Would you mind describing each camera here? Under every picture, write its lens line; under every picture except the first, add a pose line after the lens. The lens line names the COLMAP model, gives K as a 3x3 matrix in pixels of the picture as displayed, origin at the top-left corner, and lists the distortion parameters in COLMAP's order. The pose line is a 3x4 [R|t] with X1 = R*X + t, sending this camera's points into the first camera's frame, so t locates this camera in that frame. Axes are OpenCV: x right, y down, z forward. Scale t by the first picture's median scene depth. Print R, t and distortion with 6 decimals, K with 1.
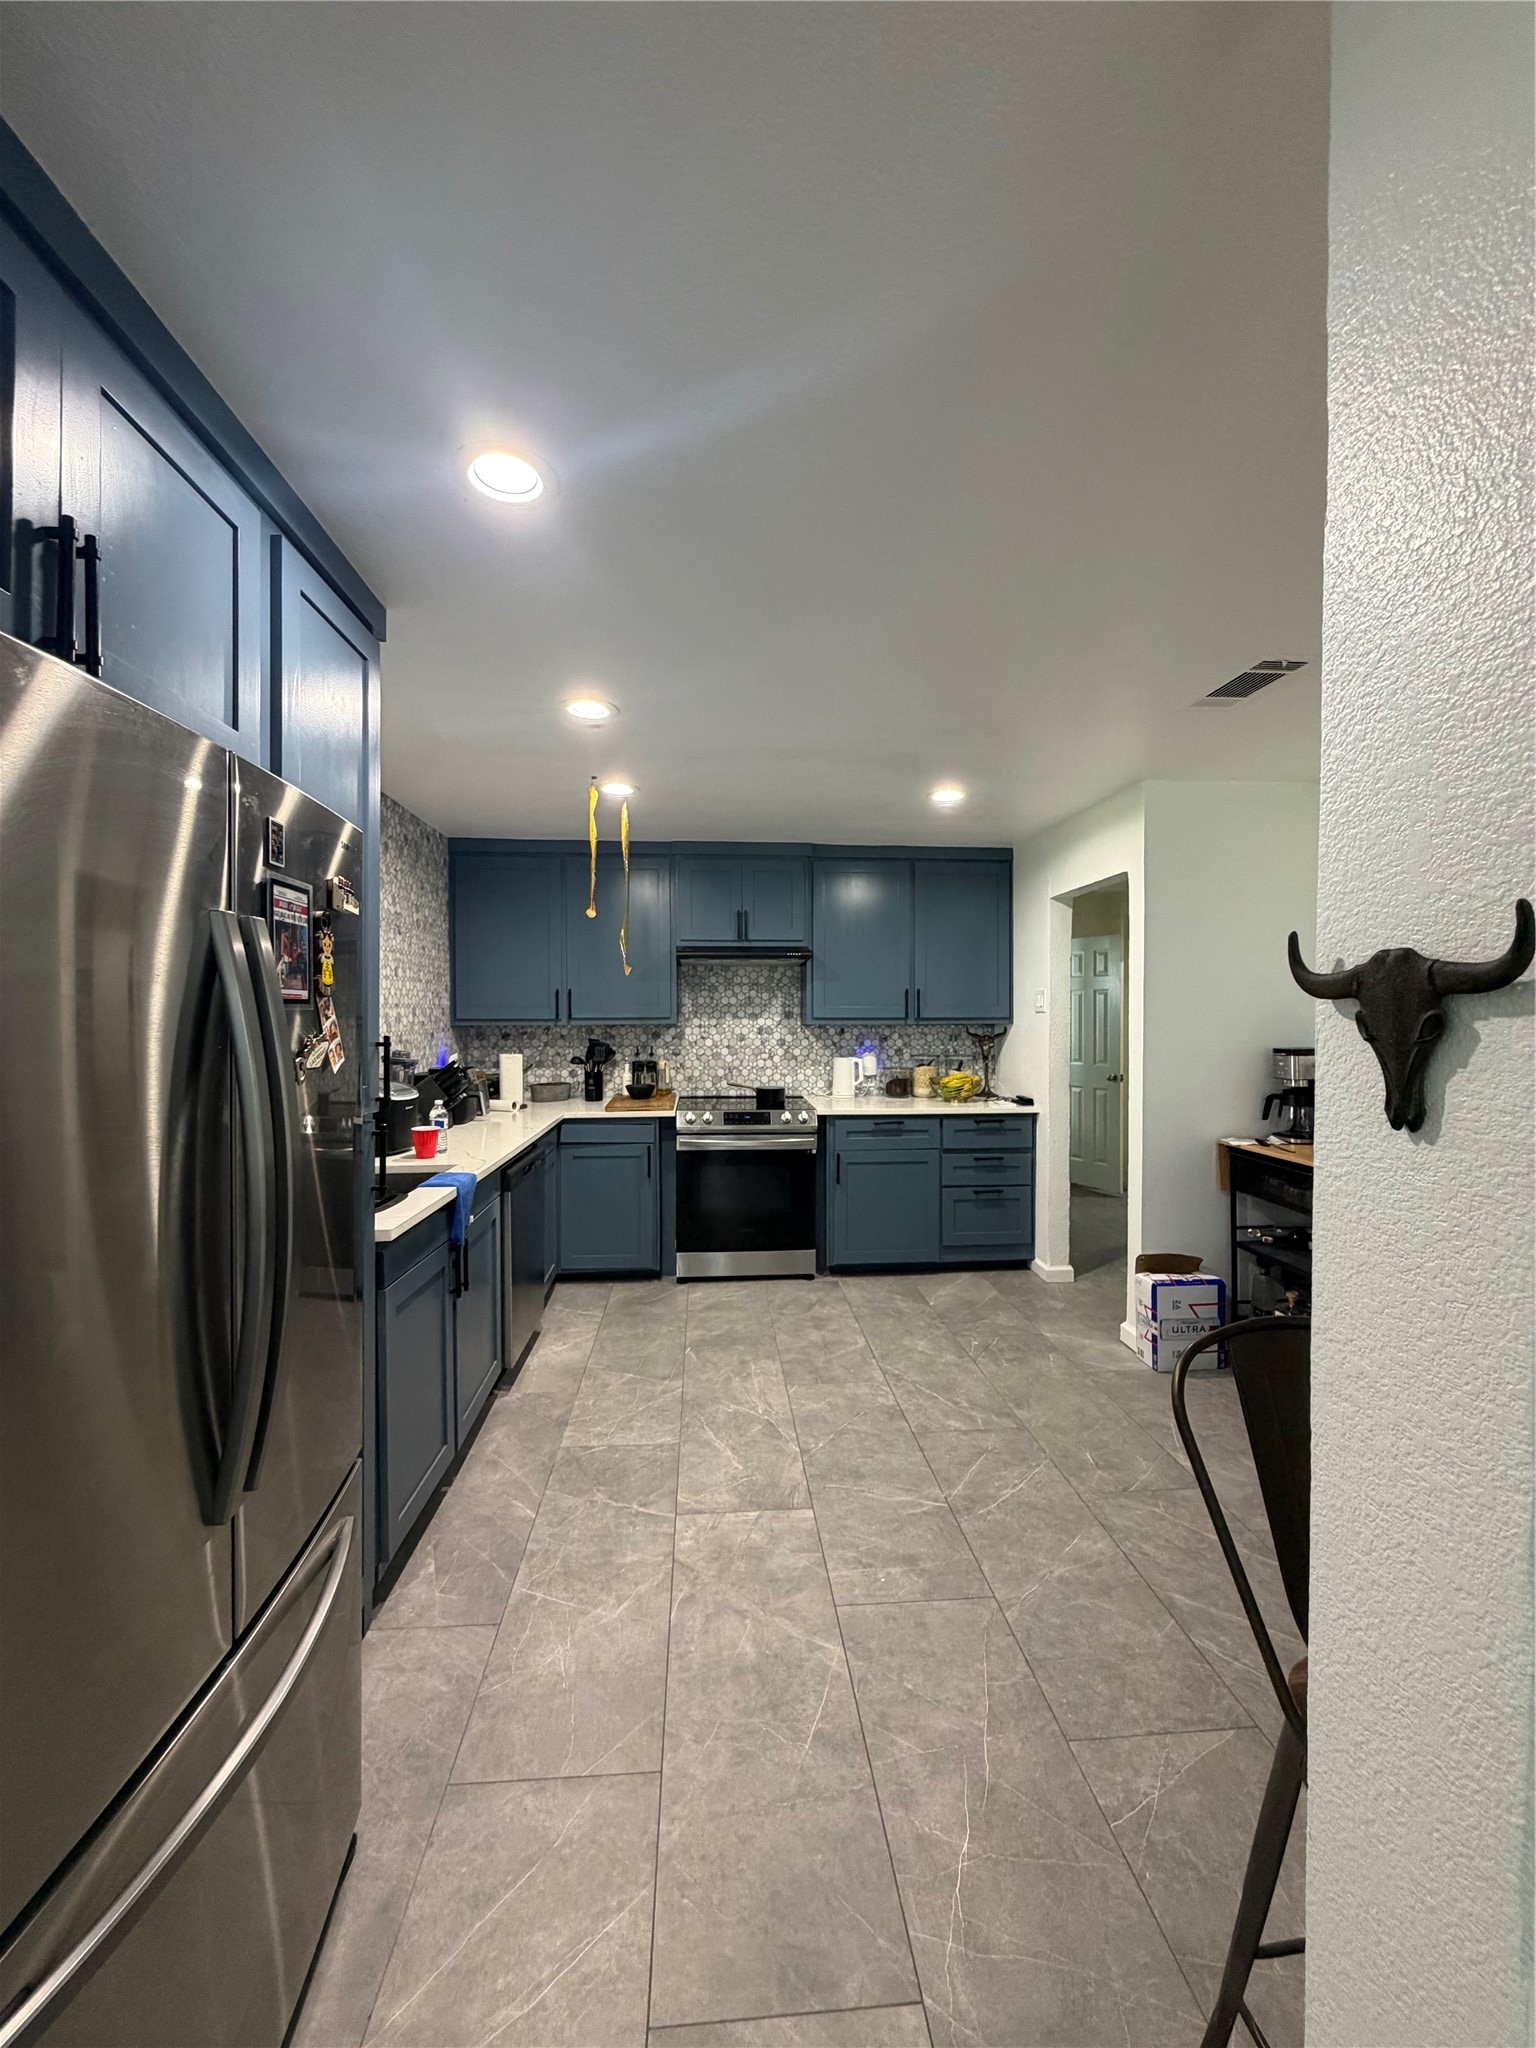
lens RADIAL K [[818.2, 0, 762.5], [0, 818.2, 1018.7], [0, 0, 1]] dist [0.000773, 0.000345]
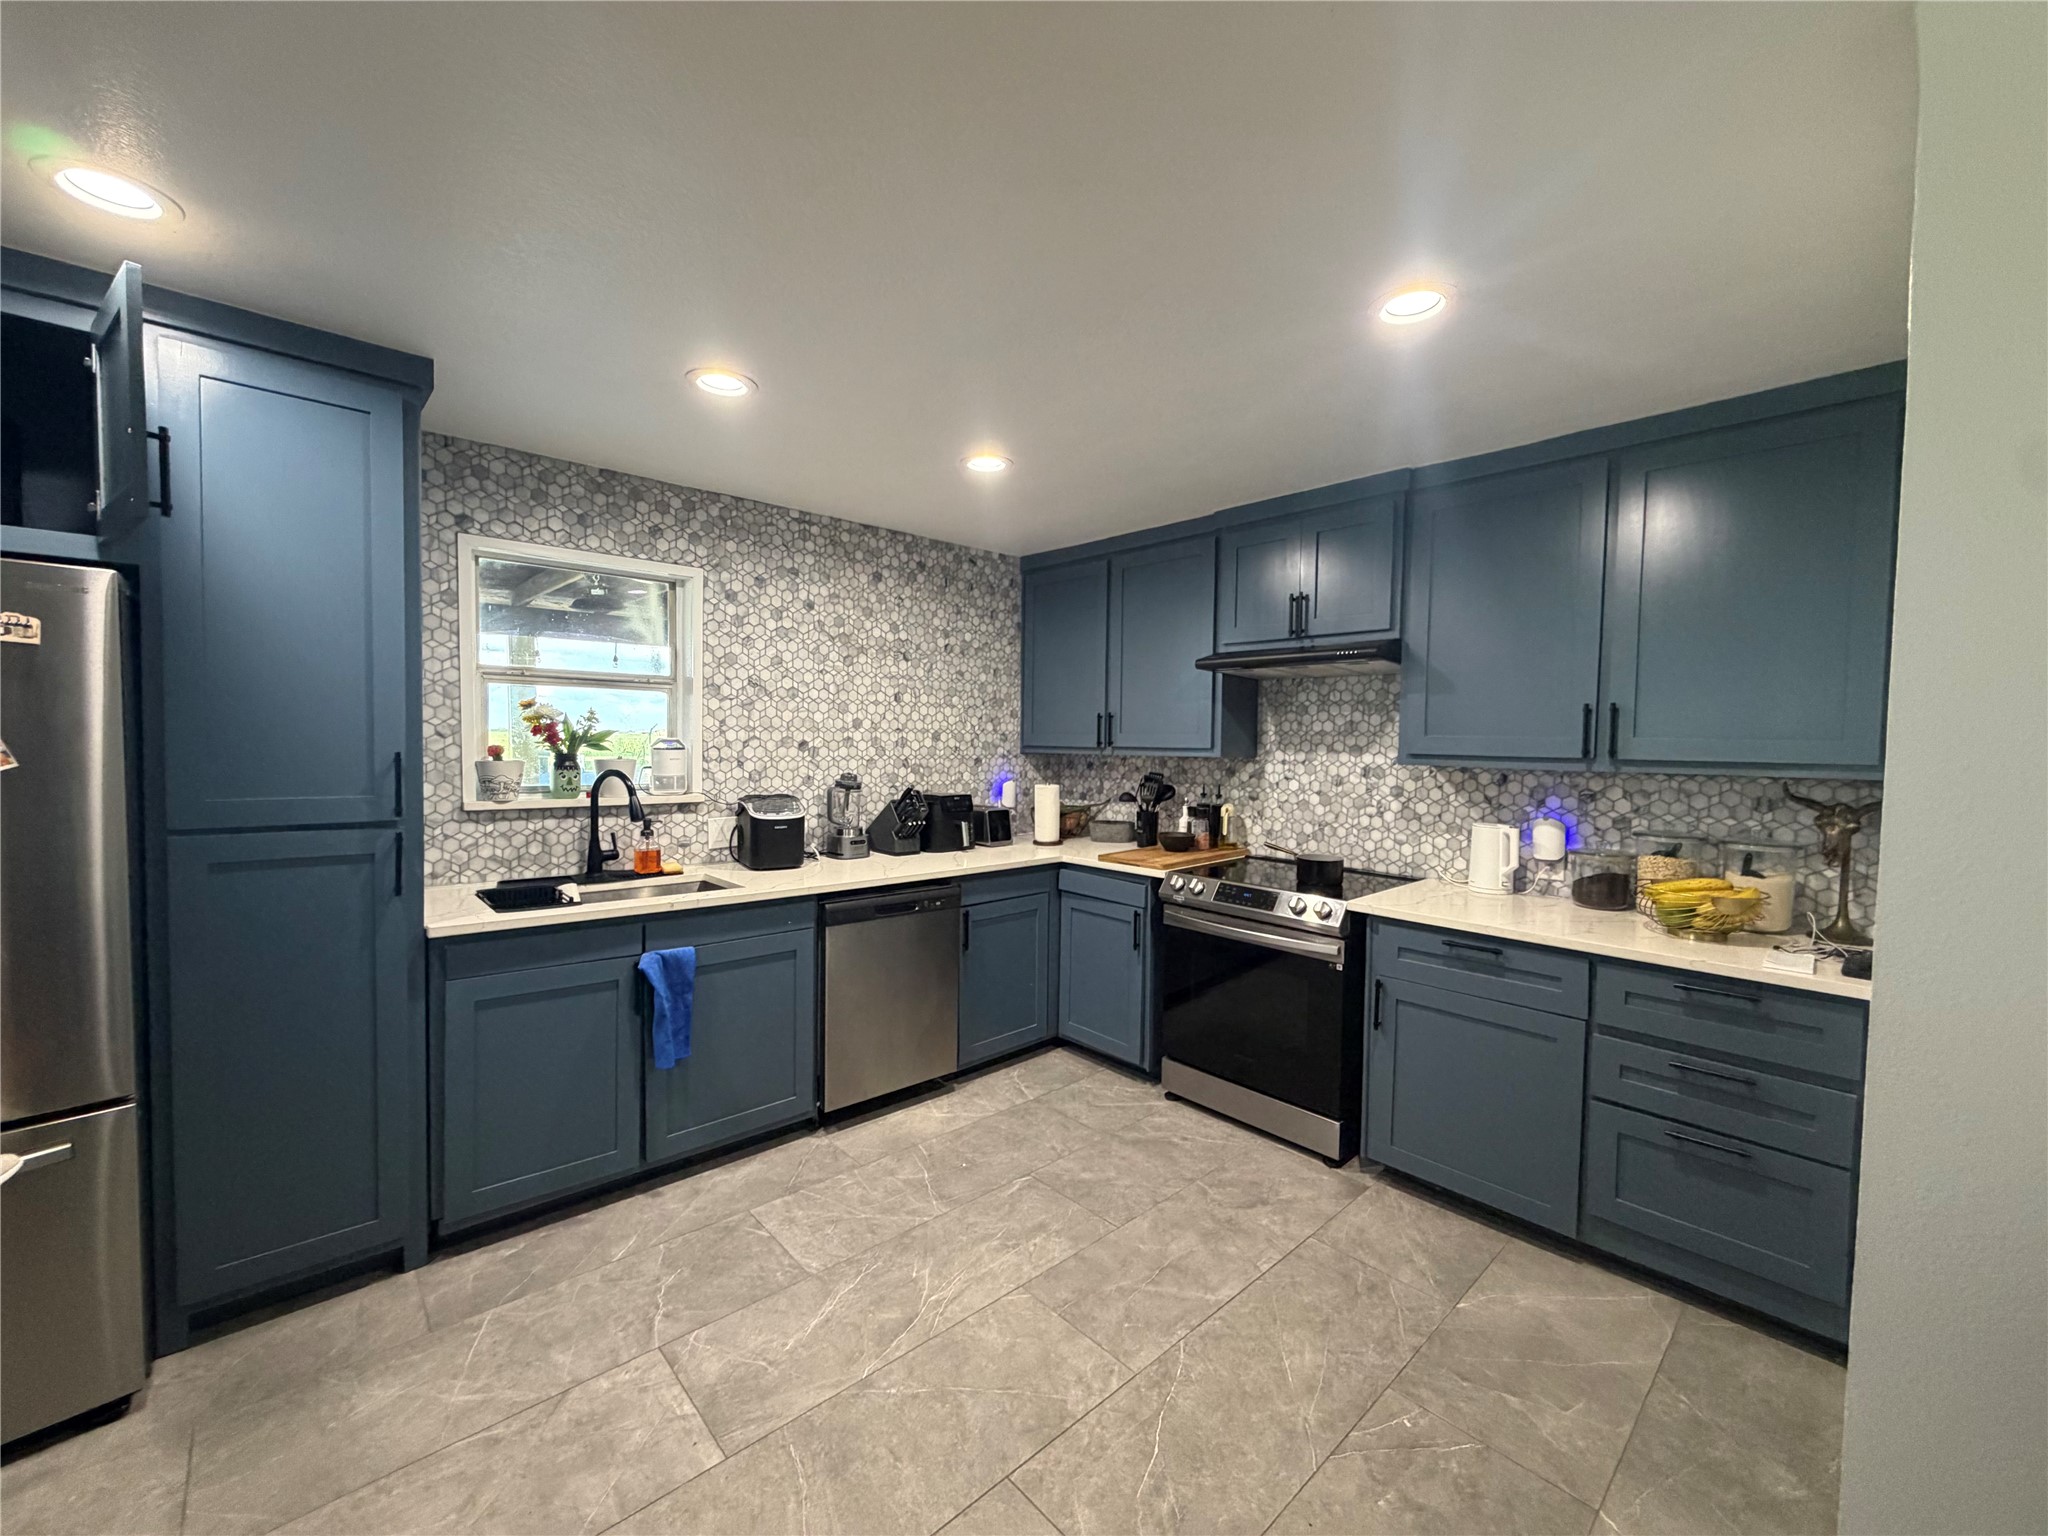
lens RADIAL K [[818.2, 0, 1011.0], [0, 818.2, 767.6], [0, 0, 1]] dist [0.000773, 0.000345]
pose [[0.613098, 0.040199, -0.788984, 0.393700], [-0.021738, 0.999185, 0.034017, -0.006039], [0.789708, -0.003705, 0.613472, 0.415748]]
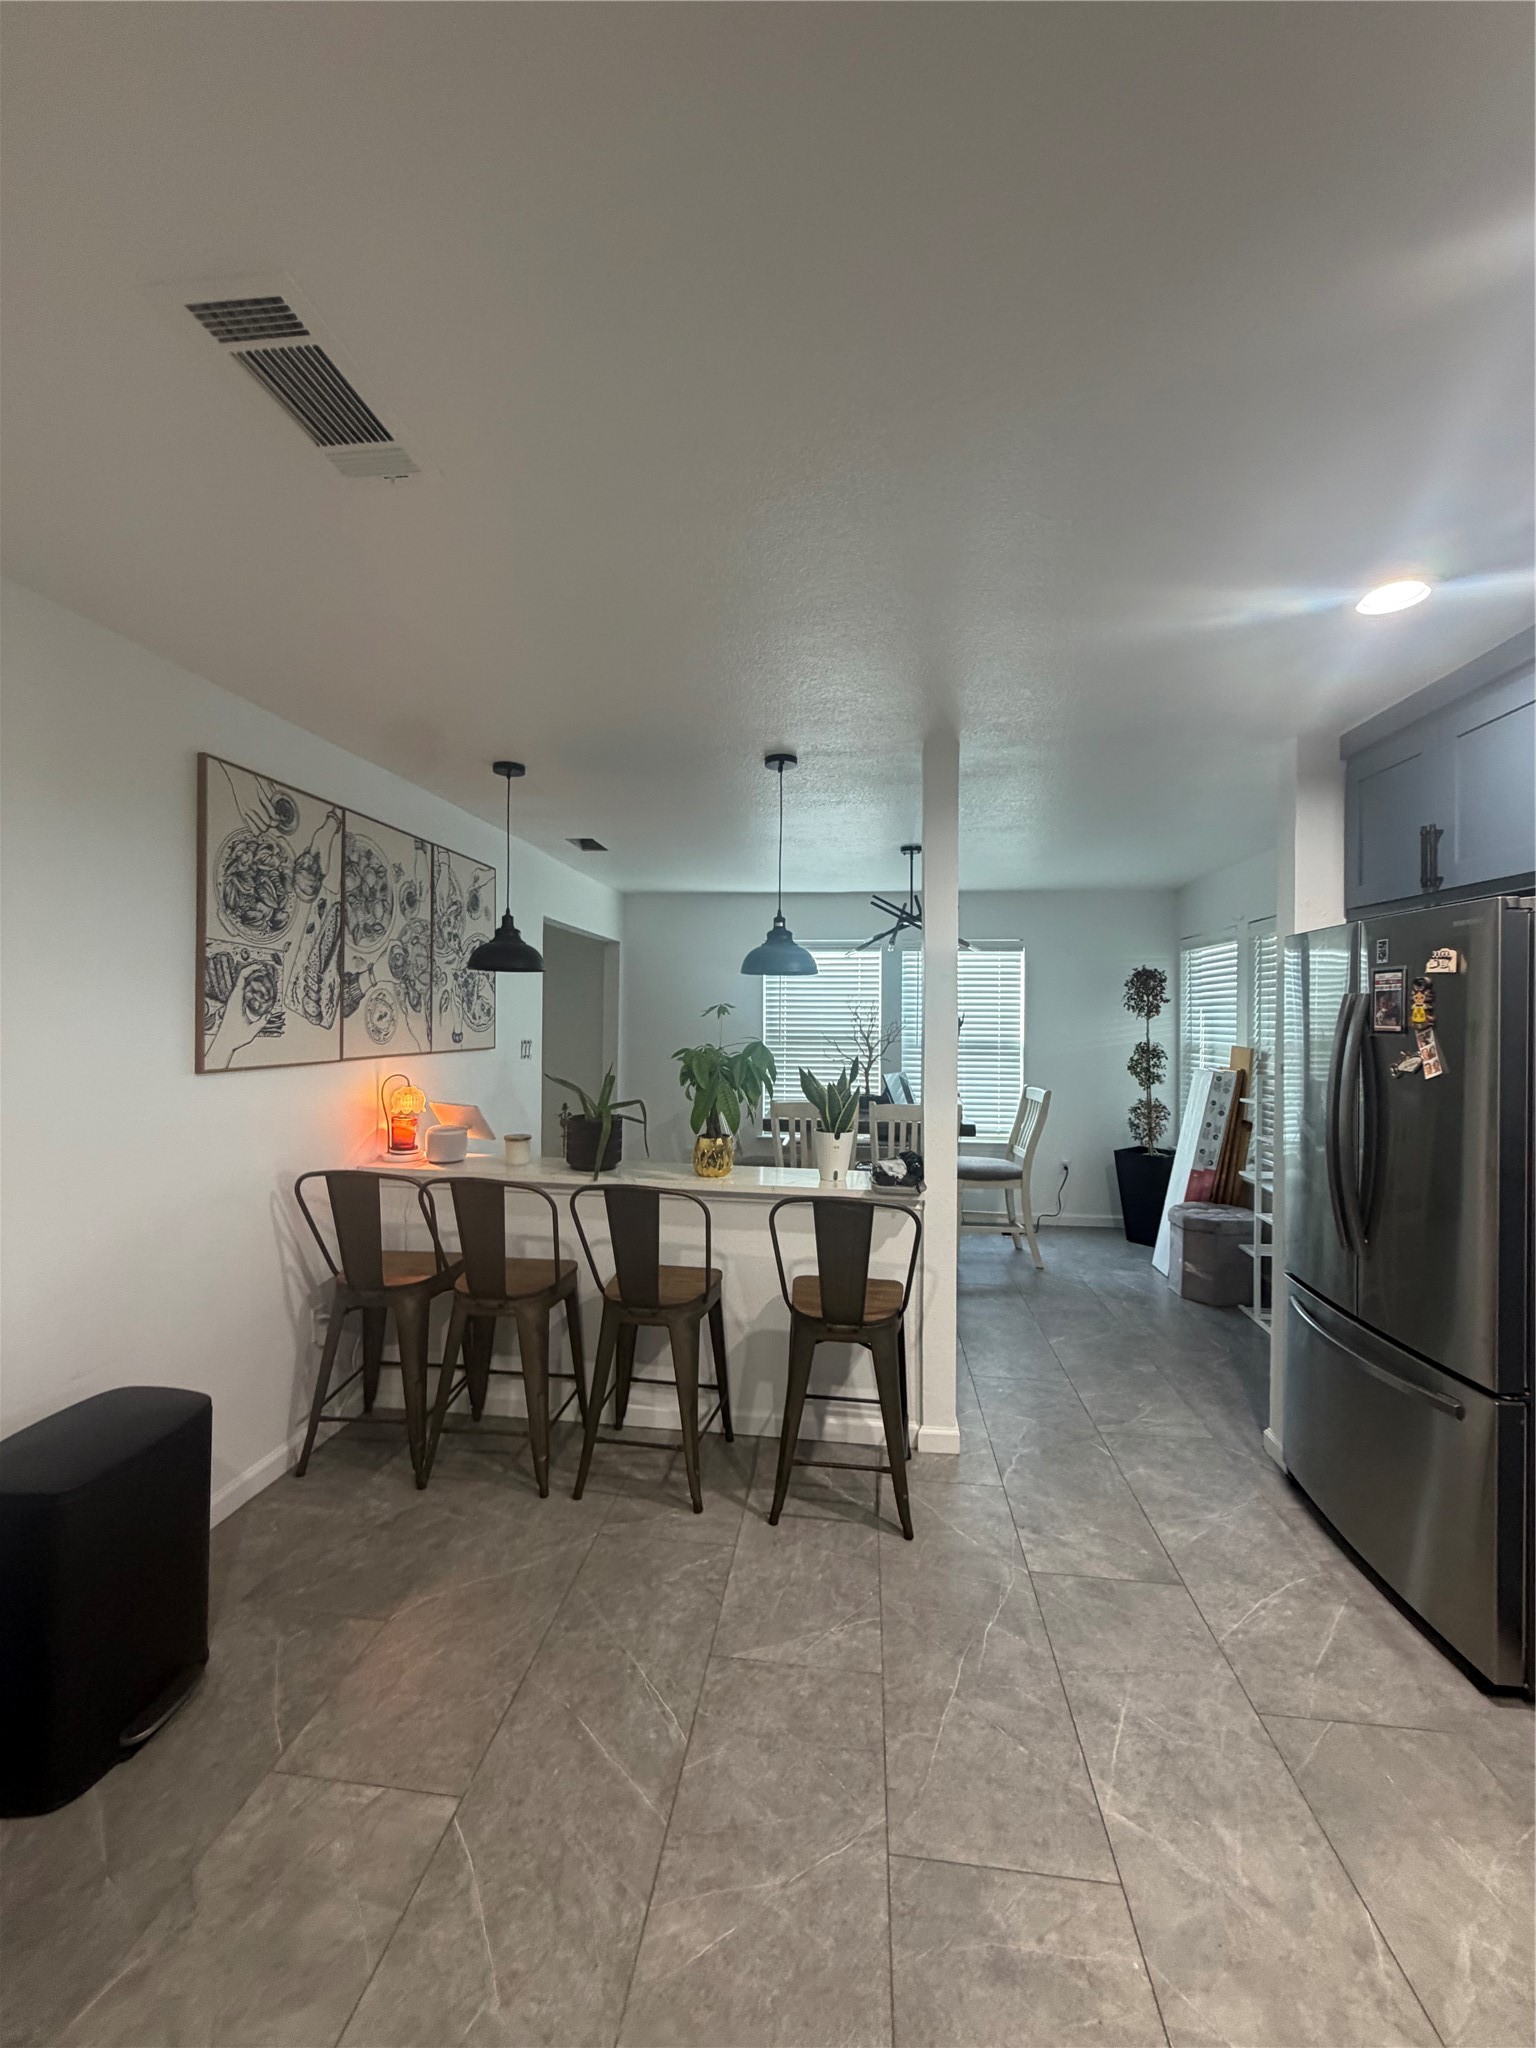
lens RADIAL K [[818.2, 0, 769.7], [0, 818.2, 1018.5], [0, 0, 1]] dist [0.000773, 0.000345]
pose [[-0.982662, -0.010548, 0.185106, 0.118999], [-0.008566, 0.999897, 0.011504, -0.015613], [-0.185208, 0.009719, -0.982651, 0.786894]]
